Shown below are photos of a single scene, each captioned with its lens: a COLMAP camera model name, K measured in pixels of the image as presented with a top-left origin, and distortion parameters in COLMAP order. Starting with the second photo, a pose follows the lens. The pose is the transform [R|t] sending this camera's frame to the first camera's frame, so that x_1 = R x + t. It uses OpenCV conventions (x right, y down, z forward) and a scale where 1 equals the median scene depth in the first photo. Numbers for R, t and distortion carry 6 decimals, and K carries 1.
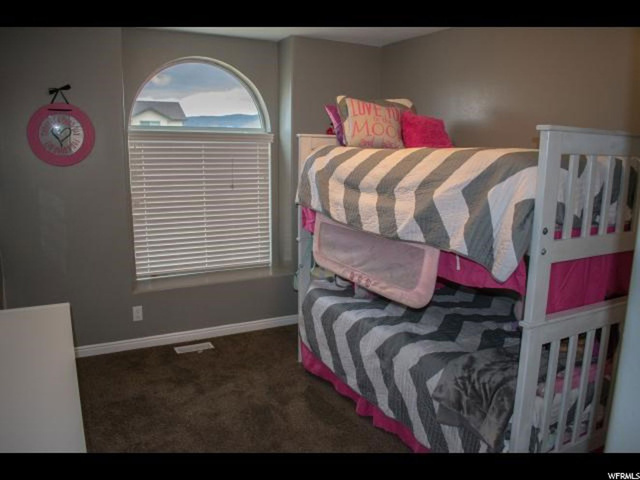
lens RADIAL K [[508.6, 0, 320.0], [0, 508.6, 240.0], [0, 0, 1]] dist [-0.078293, -0.006213]
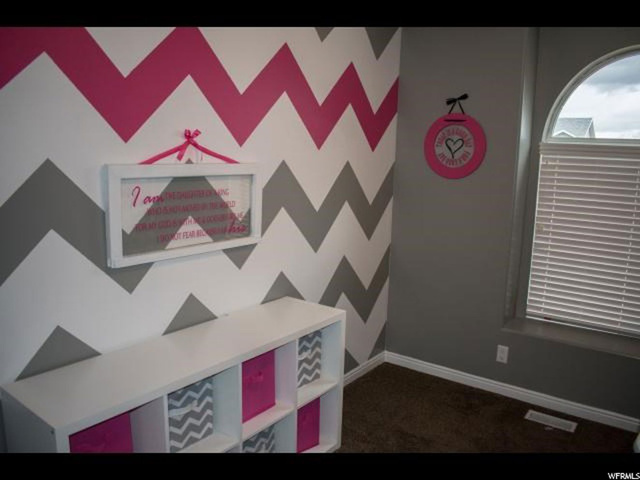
lens RADIAL K [[508.6, 0, 320.0], [0, 508.6, 240.0], [0, 0, 1]] dist [-0.078293, -0.006213]
pose [[0.427320, 0.153081, -0.891046, 0.266584], [-0.185950, 0.979372, 0.079079, -0.060948], [0.884771, 0.131898, 0.446971, 0.346055]]
